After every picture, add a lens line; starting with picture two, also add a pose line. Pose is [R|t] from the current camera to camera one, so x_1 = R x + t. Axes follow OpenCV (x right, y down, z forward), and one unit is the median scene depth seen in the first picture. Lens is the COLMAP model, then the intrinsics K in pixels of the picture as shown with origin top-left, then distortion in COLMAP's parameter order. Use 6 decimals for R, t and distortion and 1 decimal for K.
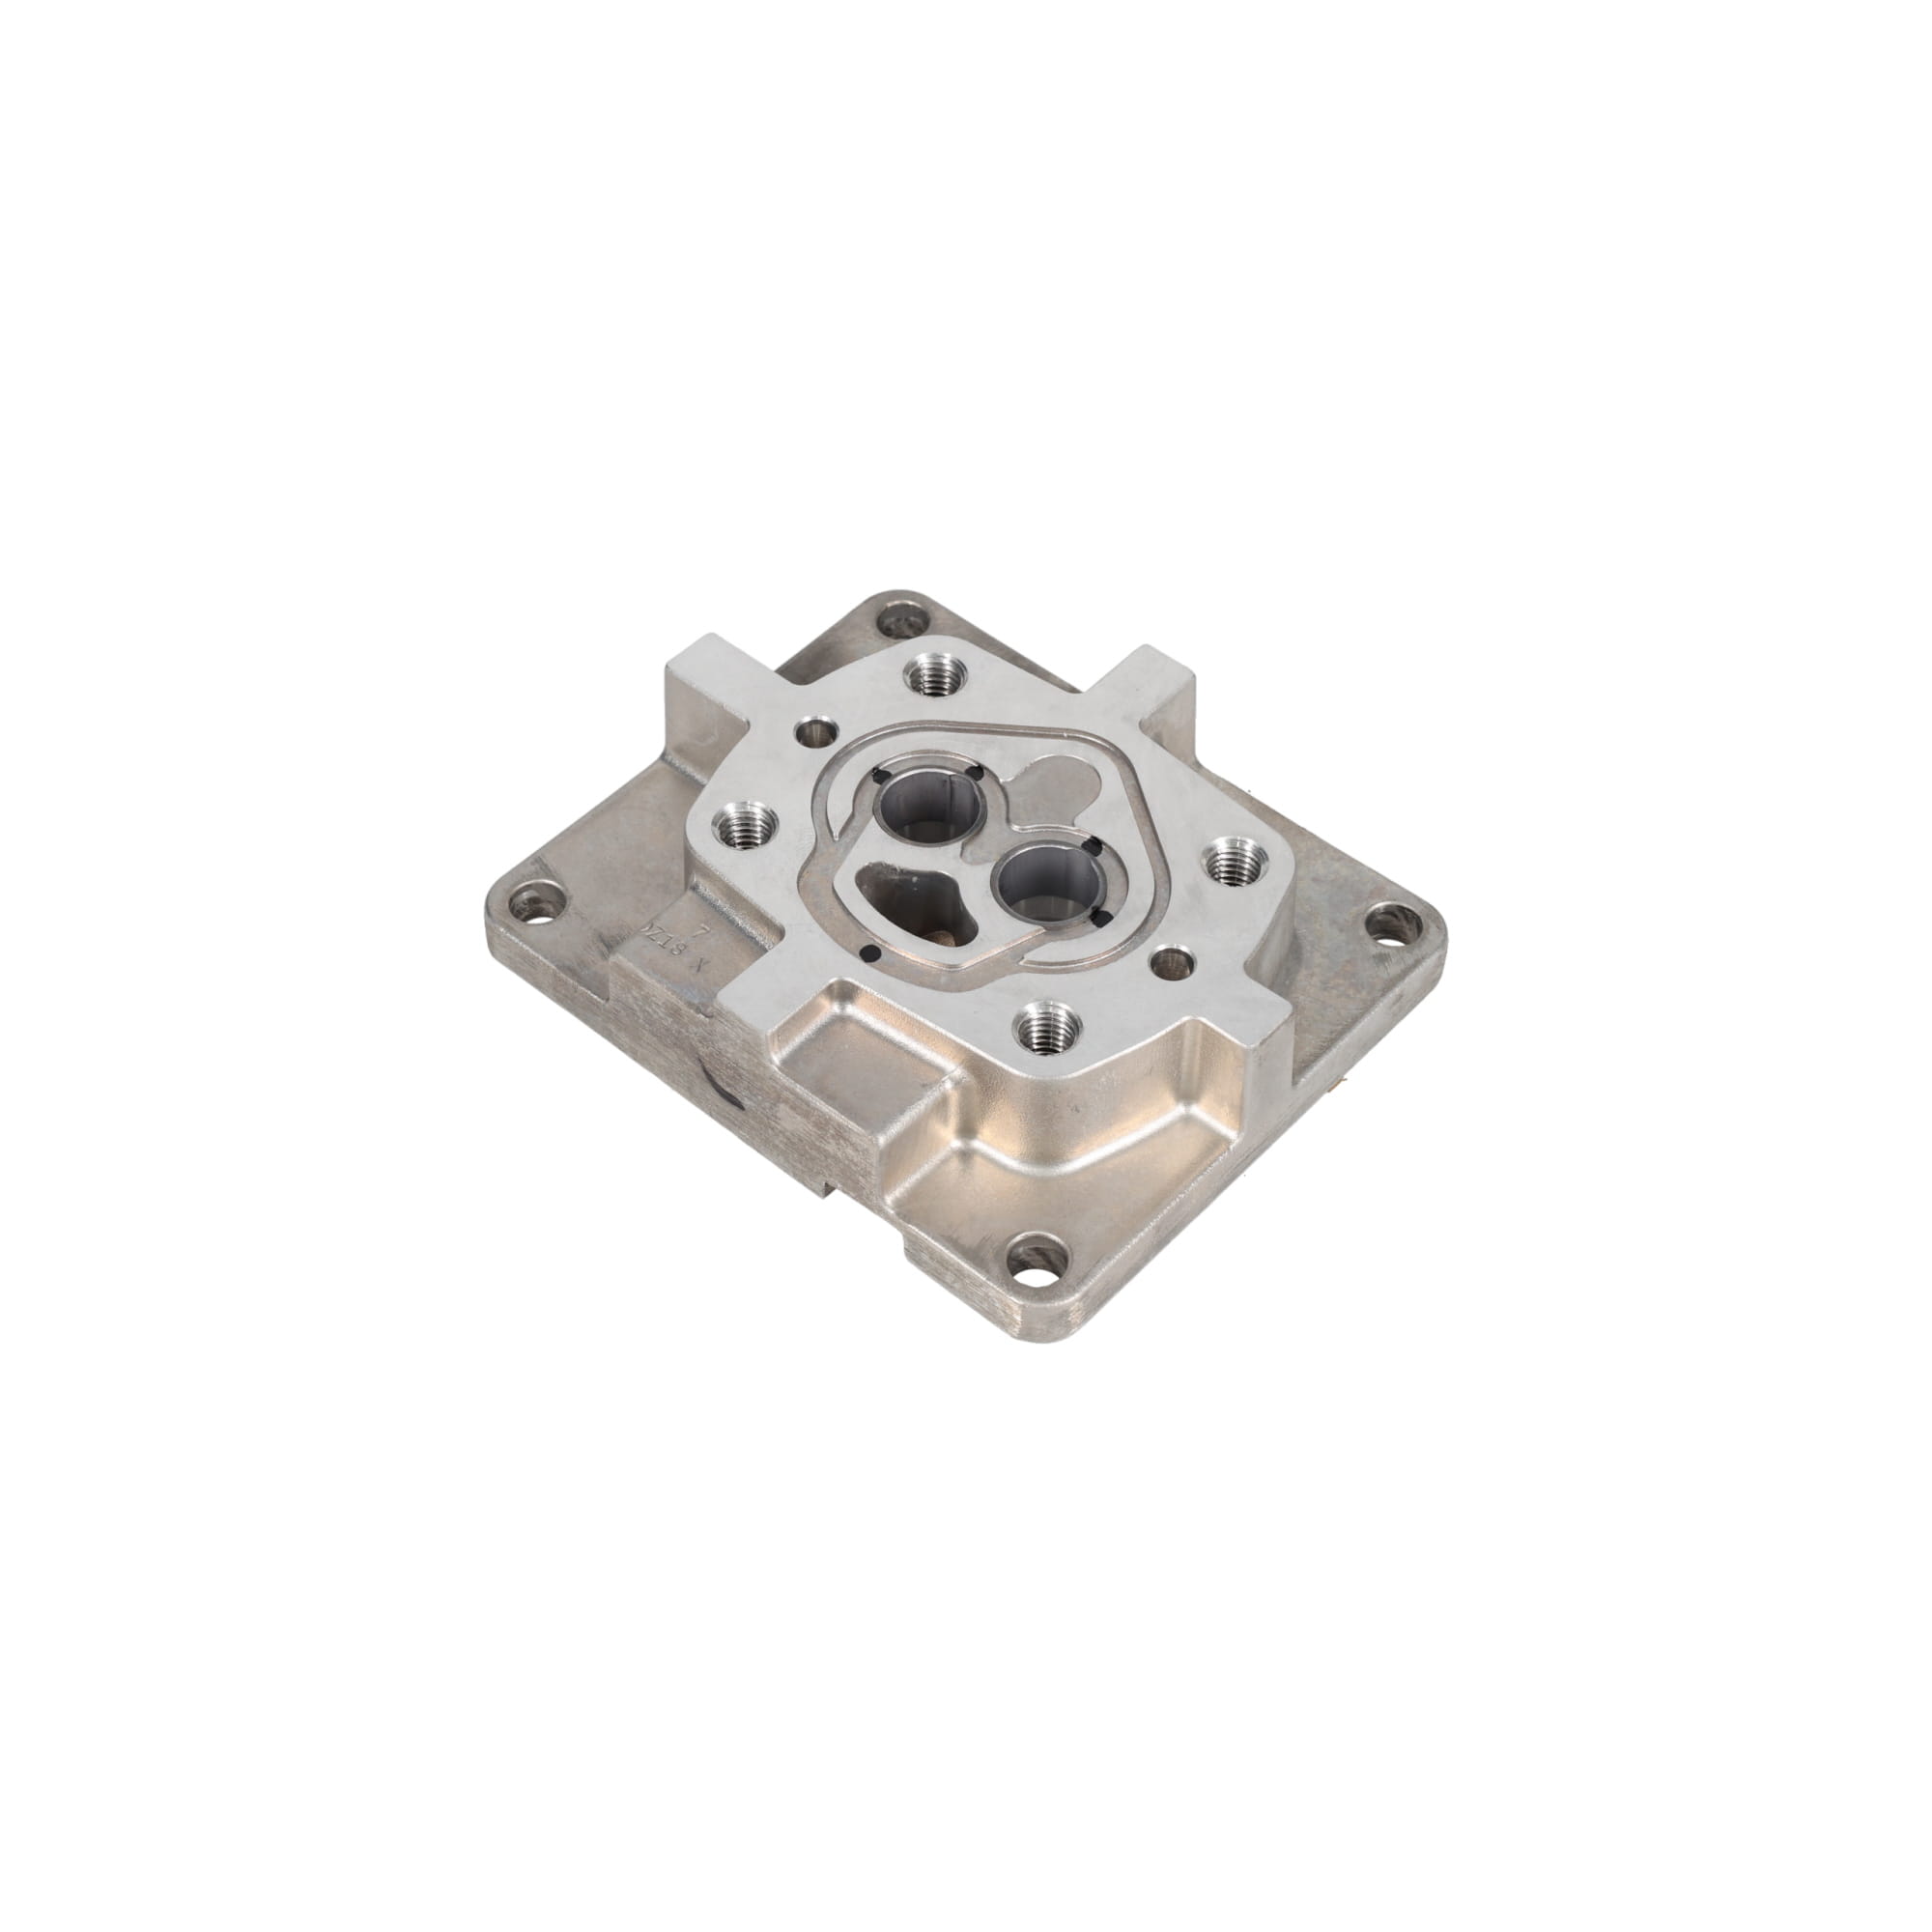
lens RADIAL K [[3292.5, 0, 928.4], [0, 3292.5, 958.4], [0, 0, 1]] dist [0.017404, 0.003630]
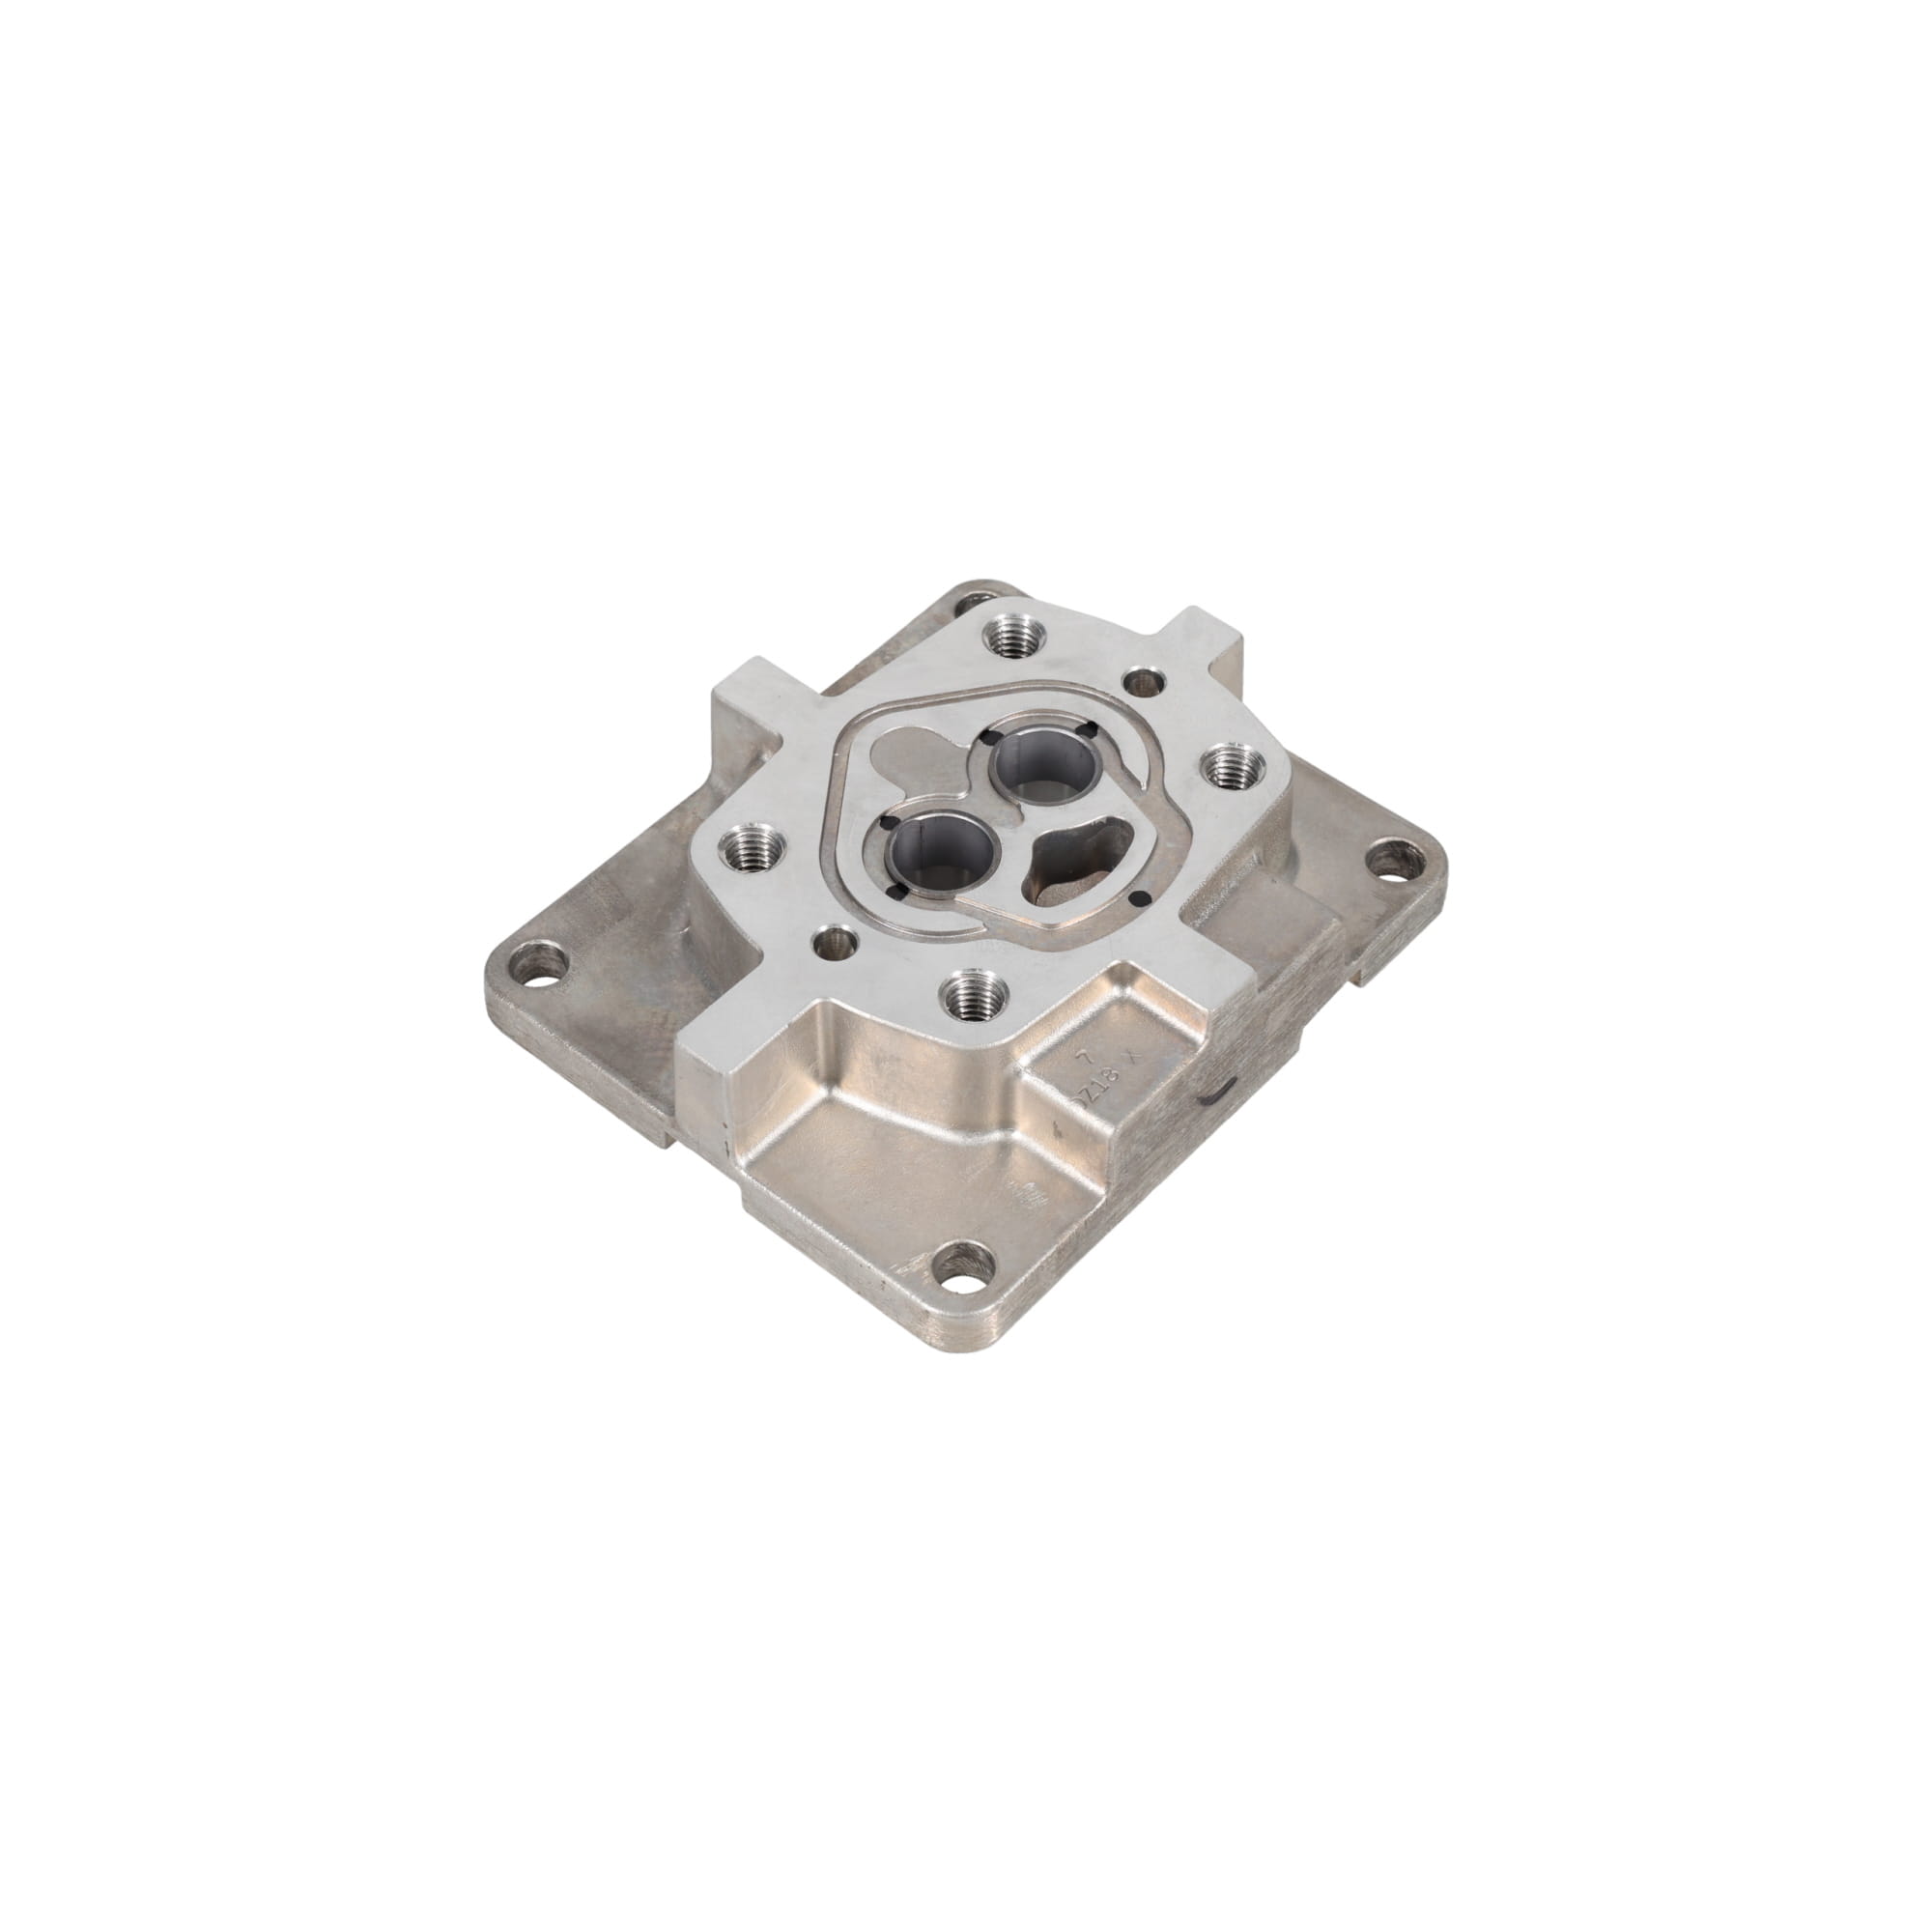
lens RADIAL K [[3292.5, 0, 928.4], [0, 3292.5, 958.4], [0, 0, 1]] dist [0.017404, 0.003630]
pose [[-0.006482, -0.758116, 0.652088, -0.669619], [0.760369, 0.419785, 0.495600, -0.527861], [-0.649459, 0.499040, 0.573726, 0.467881]]
